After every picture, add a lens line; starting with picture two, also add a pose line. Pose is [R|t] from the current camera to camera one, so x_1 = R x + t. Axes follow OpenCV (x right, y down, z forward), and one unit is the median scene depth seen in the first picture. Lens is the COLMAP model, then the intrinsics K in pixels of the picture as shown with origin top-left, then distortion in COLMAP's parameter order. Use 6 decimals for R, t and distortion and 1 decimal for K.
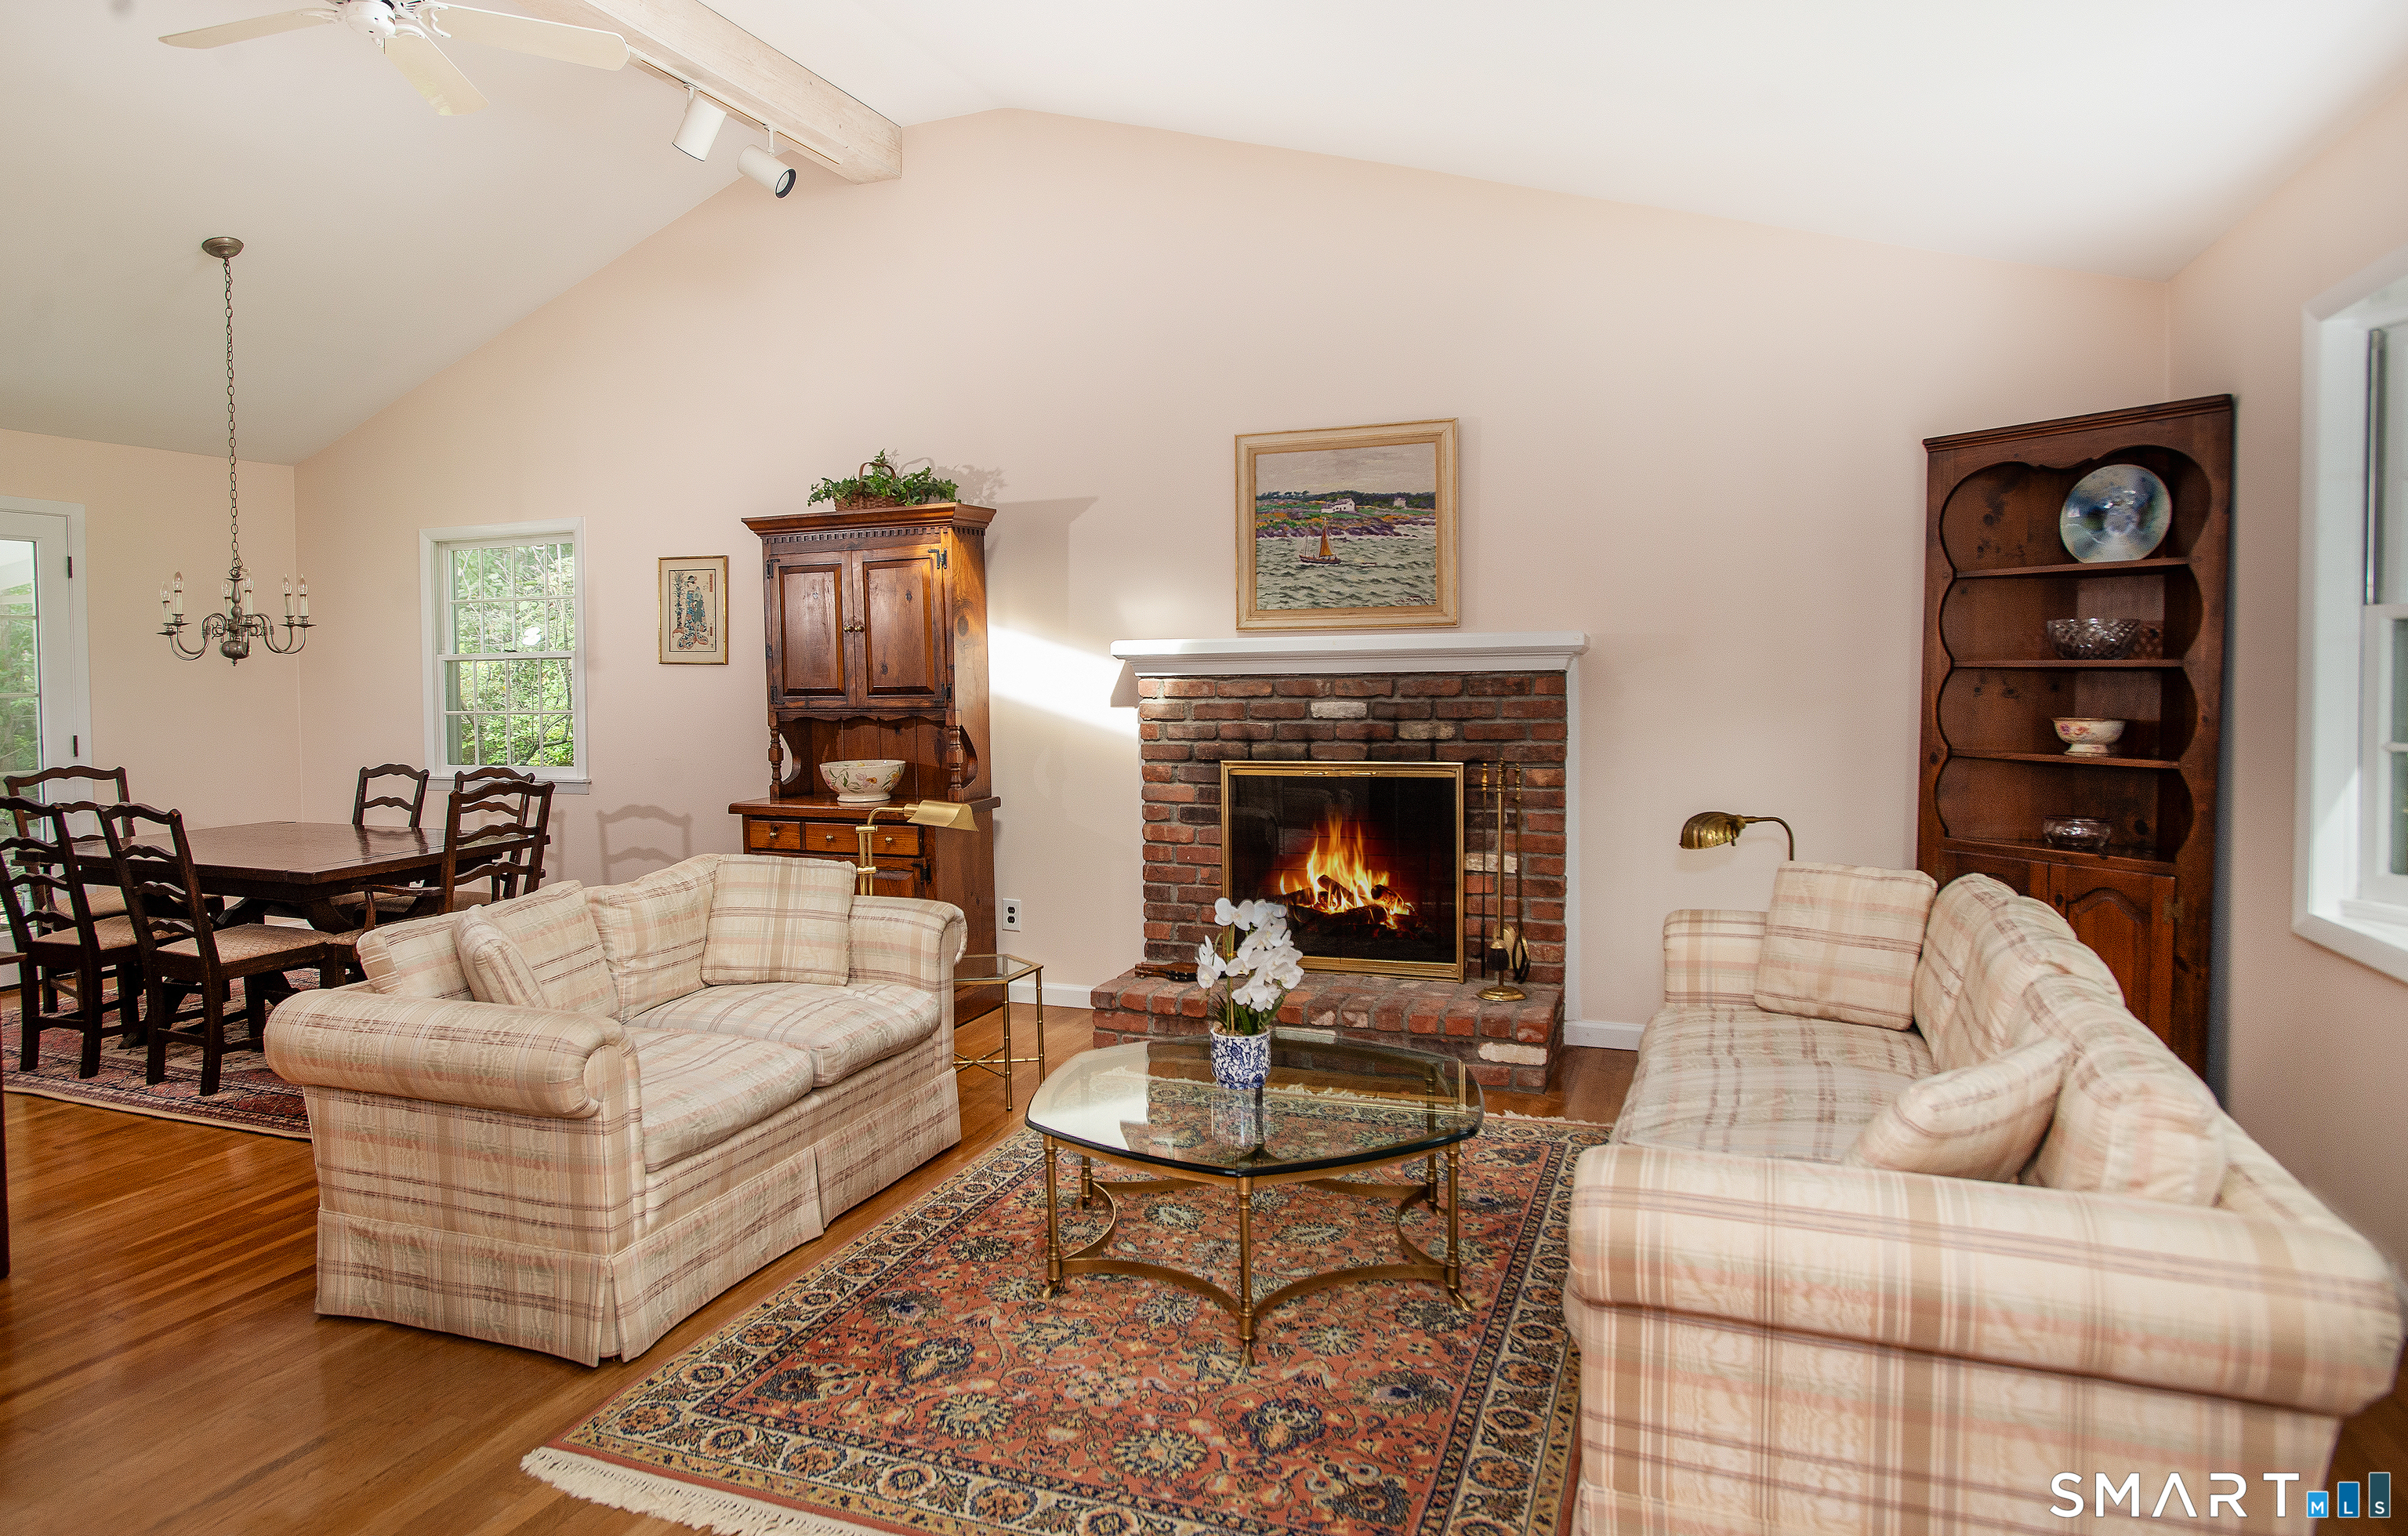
lens RADIAL K [[1433.4, 0, 1203.5], [0, 1433.4, 755.2], [0, 0, 1]] dist [-0.041360, 0.002462]
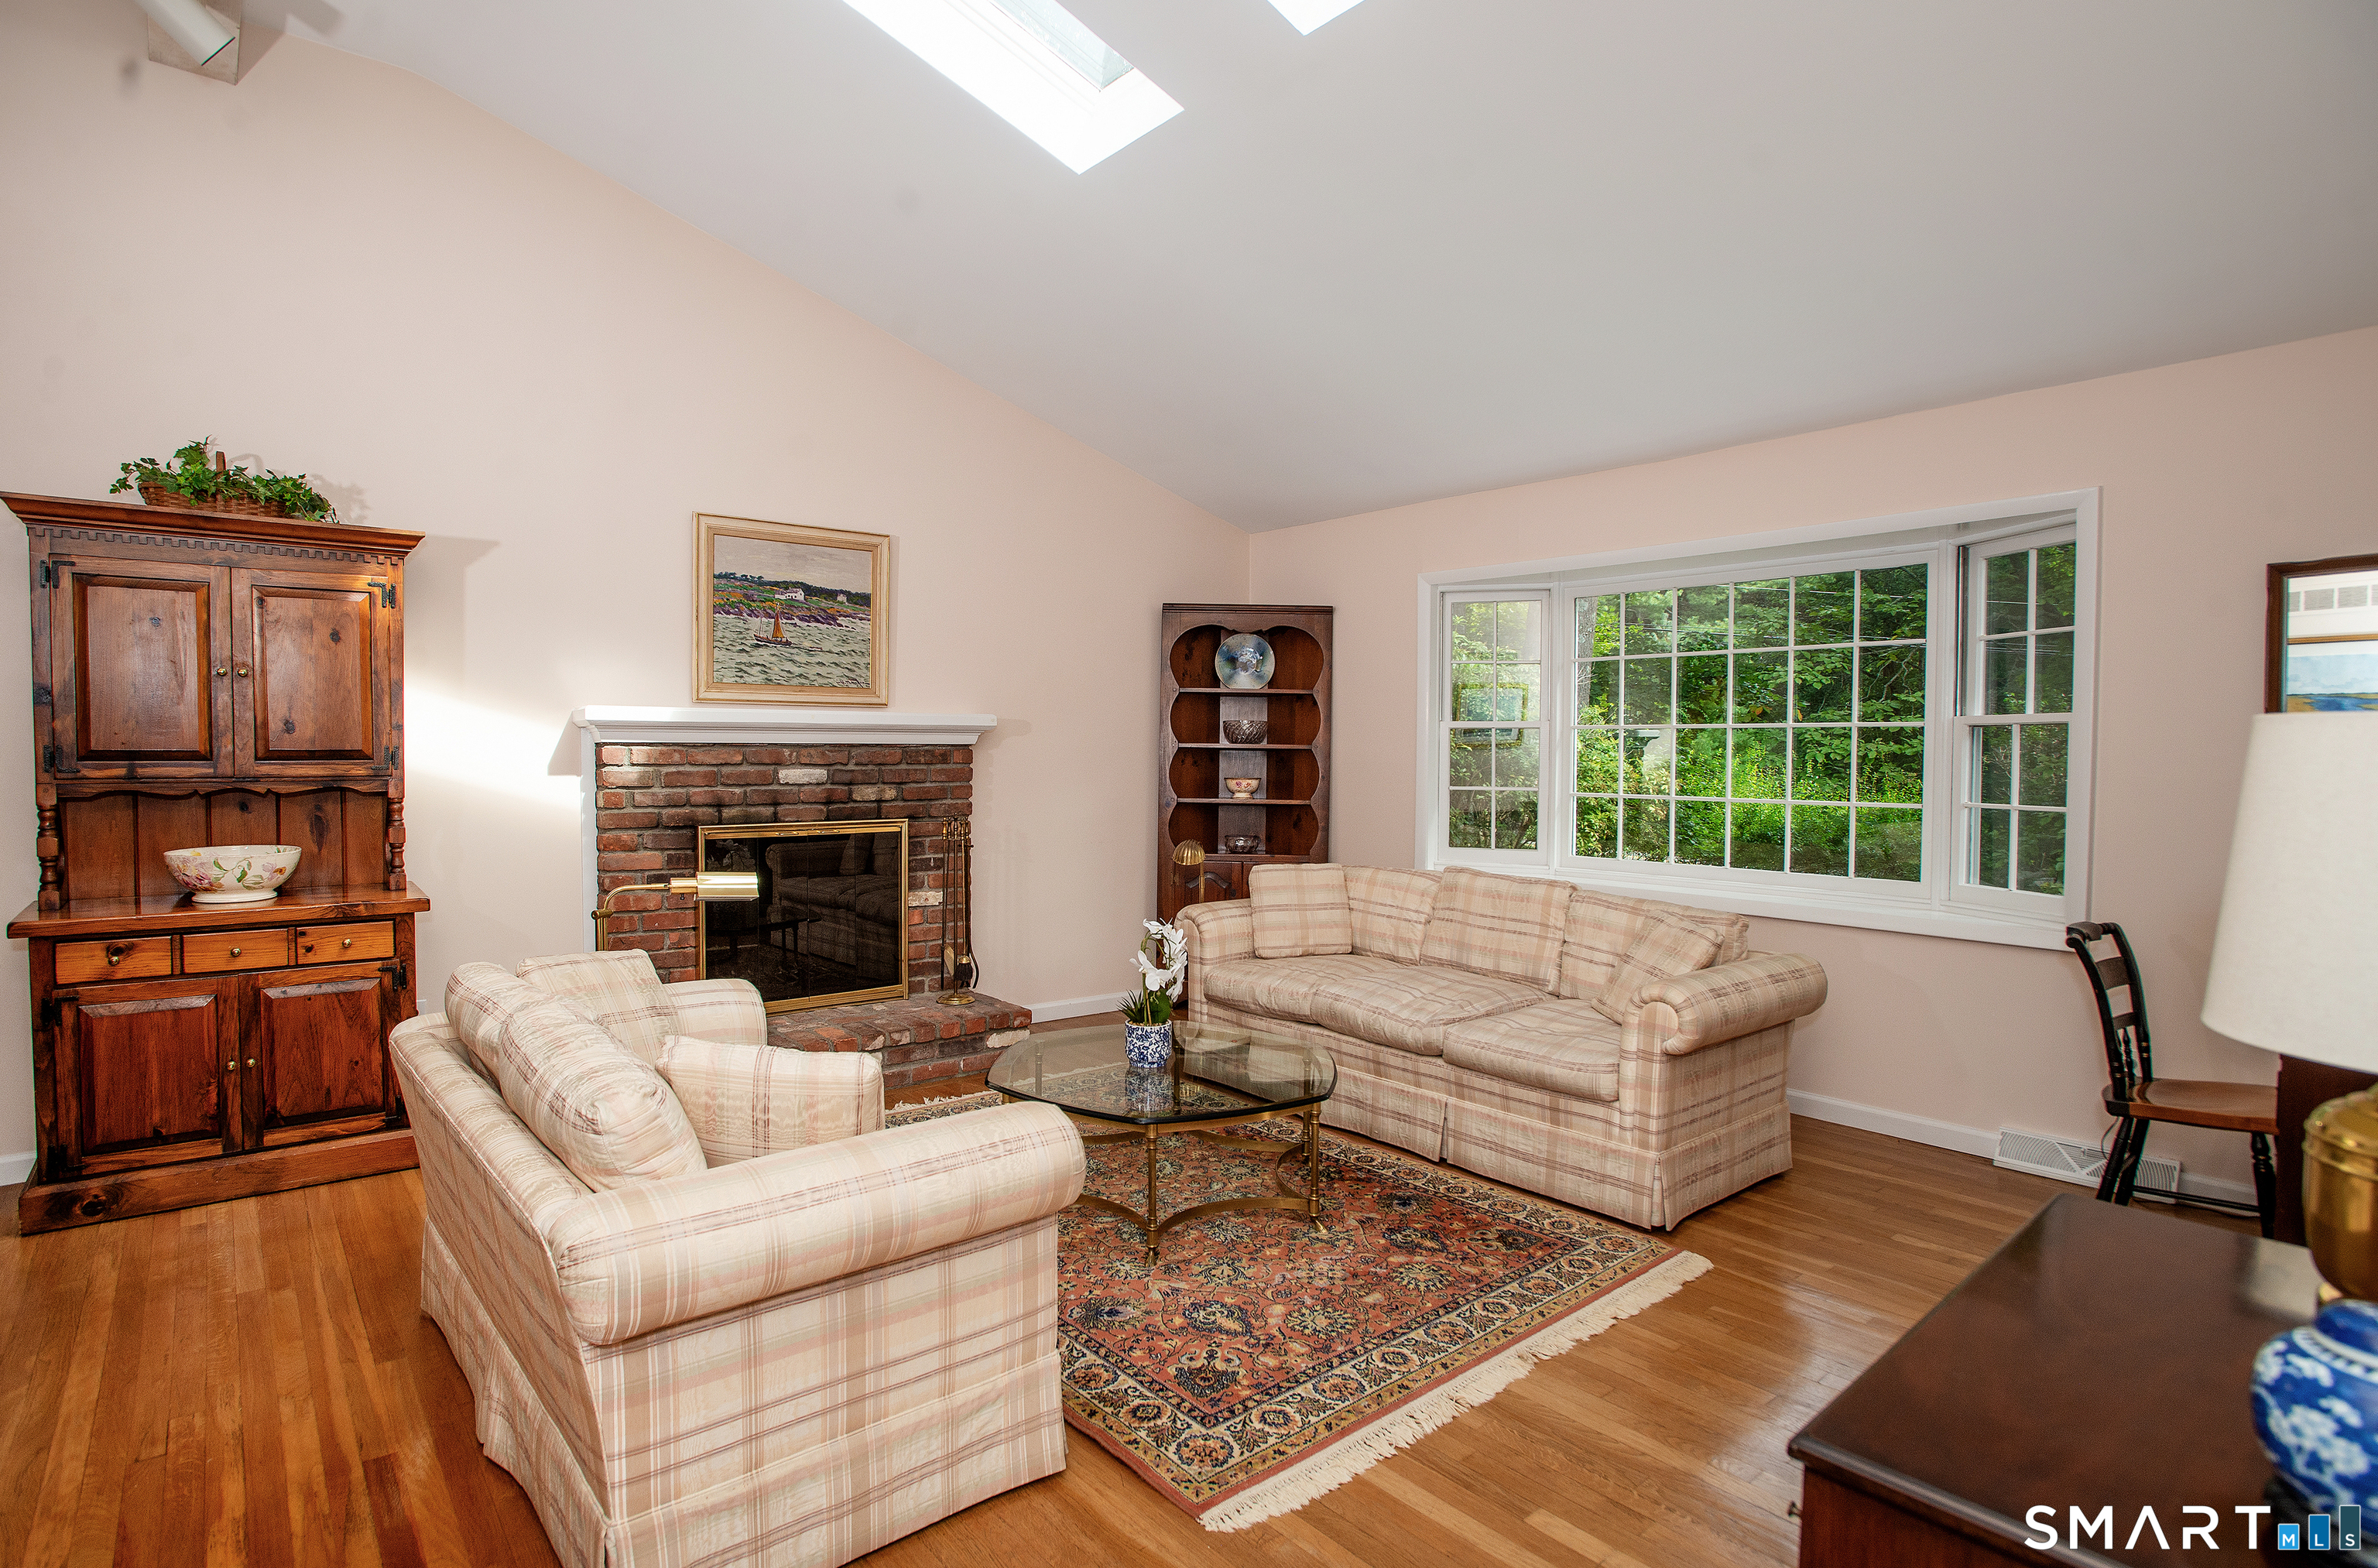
lens RADIAL K [[1193.6, 0, 1186.5], [0, 1193.6, 795.3], [0, 0, 1]] dist [-0.038612, 0.000029]
pose [[0.484105, -0.018097, 0.874823, -0.574050], [0.035926, 0.999354, 0.000793, -0.006666], [-0.874272, 0.031045, 0.484442, 0.287719]]
